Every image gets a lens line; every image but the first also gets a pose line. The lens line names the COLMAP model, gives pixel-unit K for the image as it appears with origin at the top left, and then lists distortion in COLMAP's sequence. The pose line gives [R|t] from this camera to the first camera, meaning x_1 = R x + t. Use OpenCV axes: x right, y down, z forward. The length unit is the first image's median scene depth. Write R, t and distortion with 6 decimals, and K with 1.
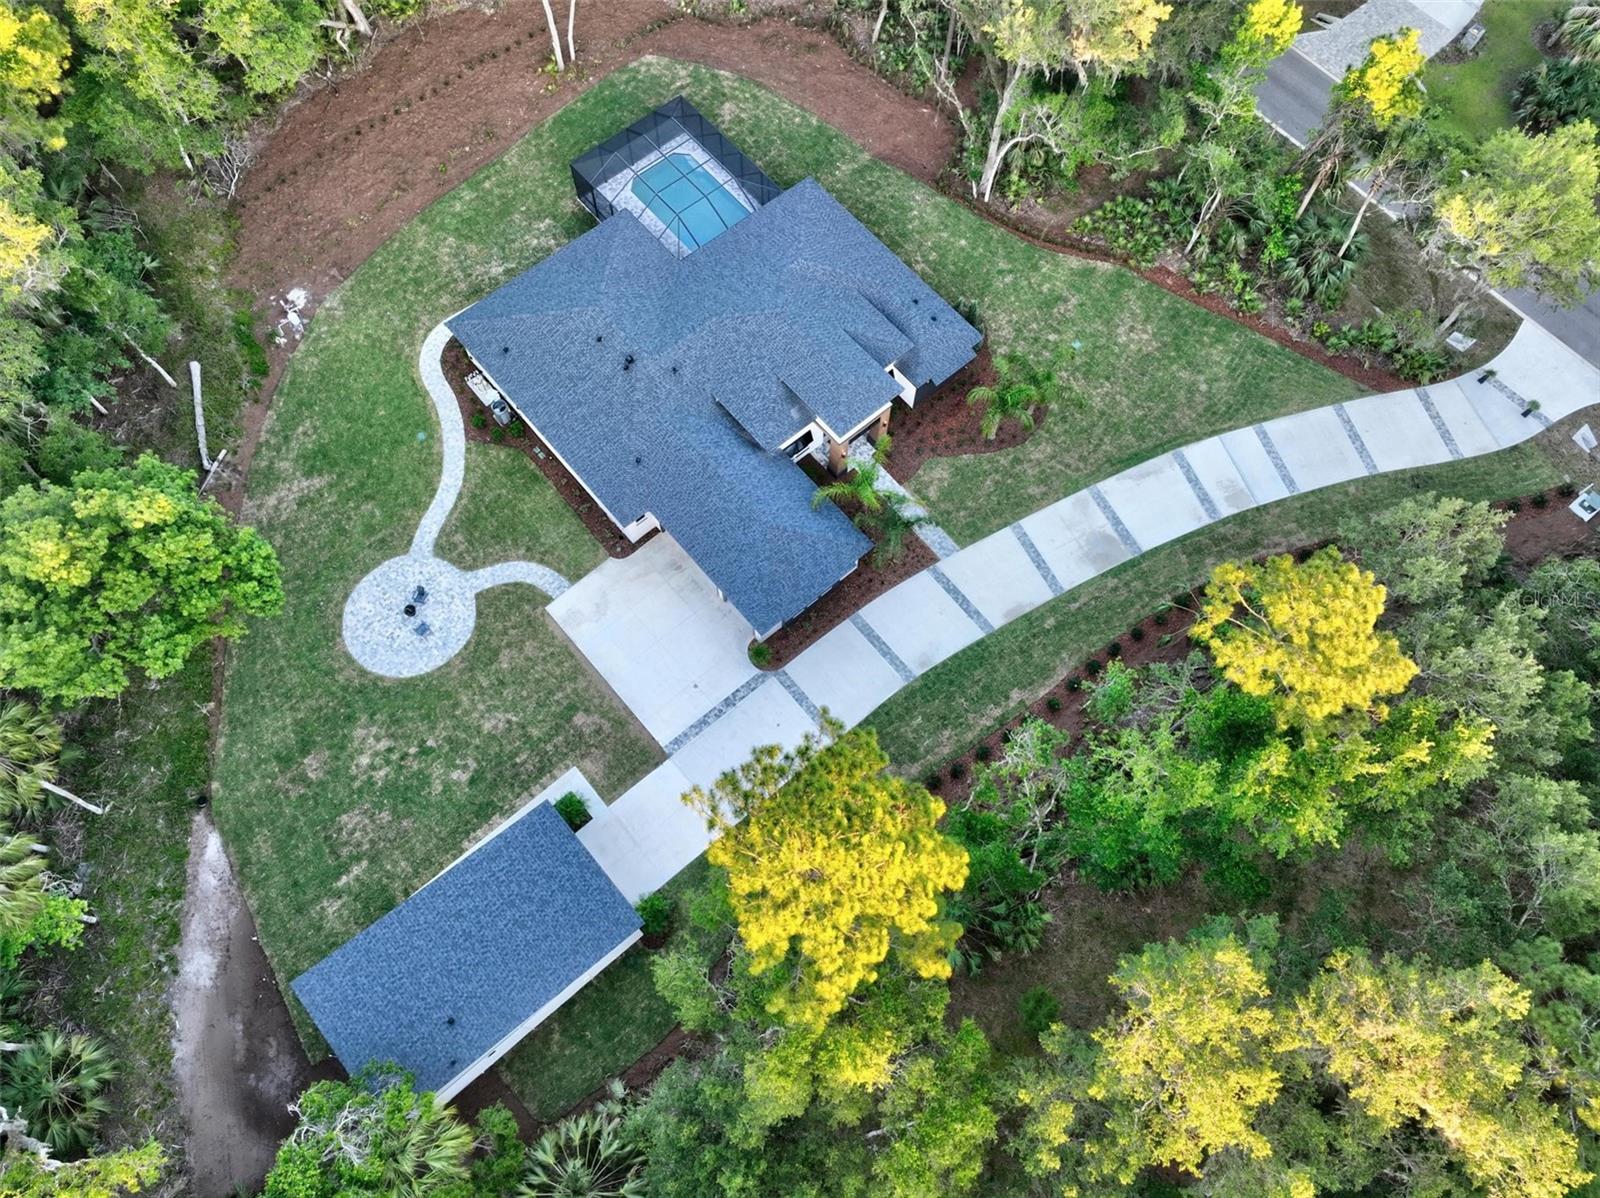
lens RADIAL K [[1132.5, 0, 800.0], [0, 1132.5, 599.0], [0, 0, 1]] dist [-0.012223, 0.033078]
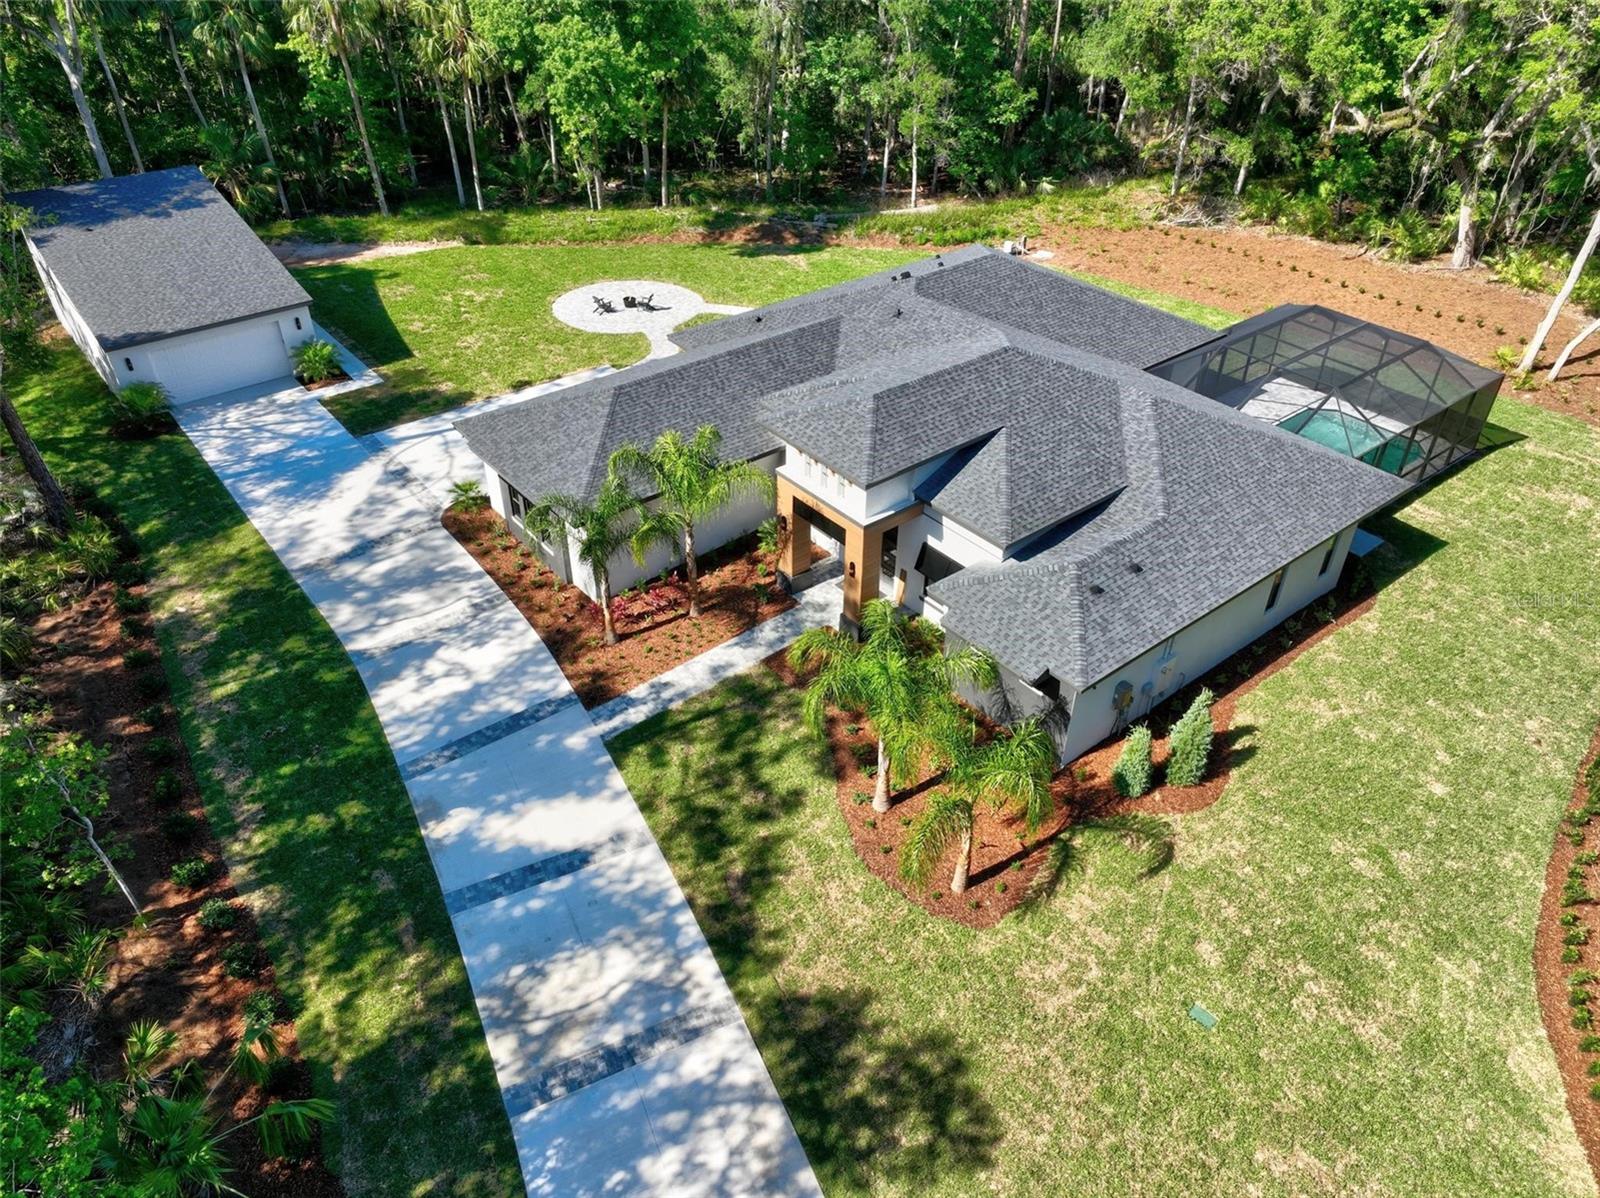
lens RADIAL K [[1123.0, 0, 800.0], [0, 1123.0, 599.0], [0, 0, 1]] dist [0.003501, 0.009940]
pose [[-0.028074, 0.581427, -0.813114, 0.486804], [-0.928561, 0.286016, 0.236579, -0.247501], [0.370117, 0.761667, 0.531861, 0.739779]]
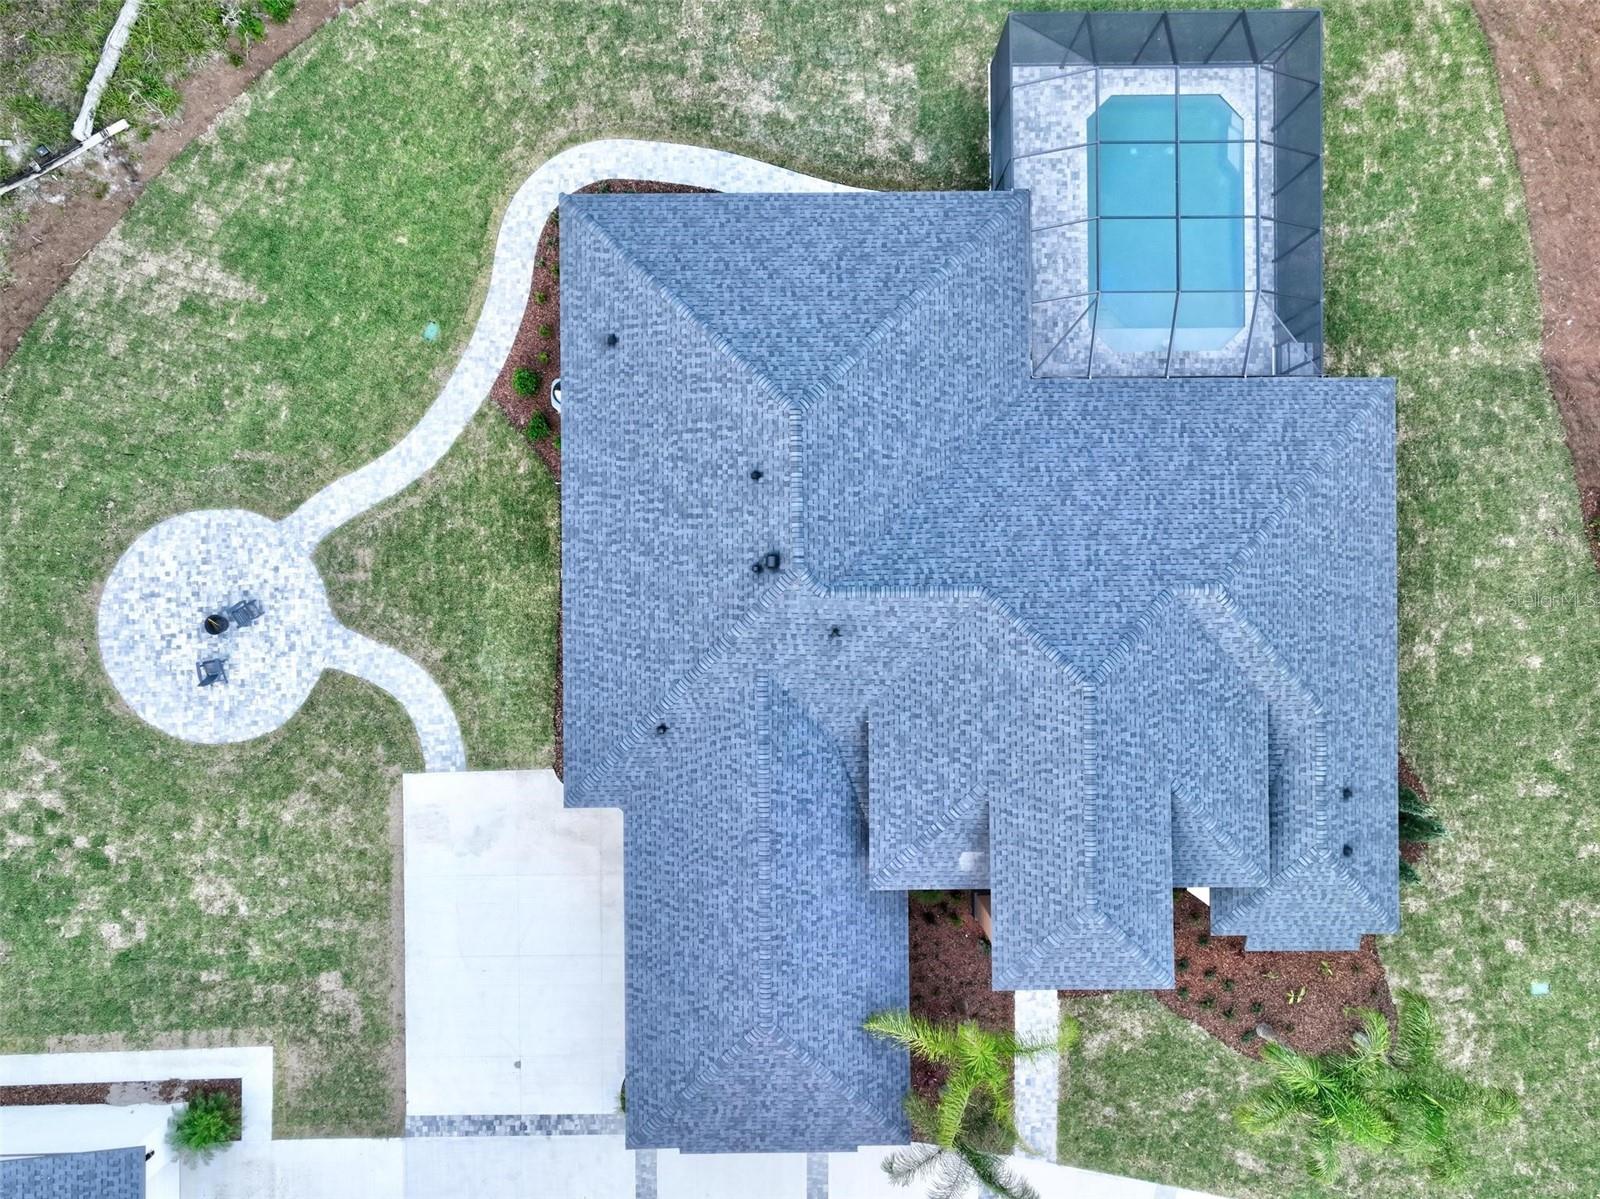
lens RADIAL K [[1132.5, 0, 800.0], [0, 1132.5, 599.5], [0, 0, 1]] dist [-0.012223, 0.033078]
pose [[0.764812, 0.644157, -0.011137, -0.121772], [-0.594165, 0.711927, 0.374337, -0.370170], [0.249060, -0.279680, 0.927226, 0.540577]]
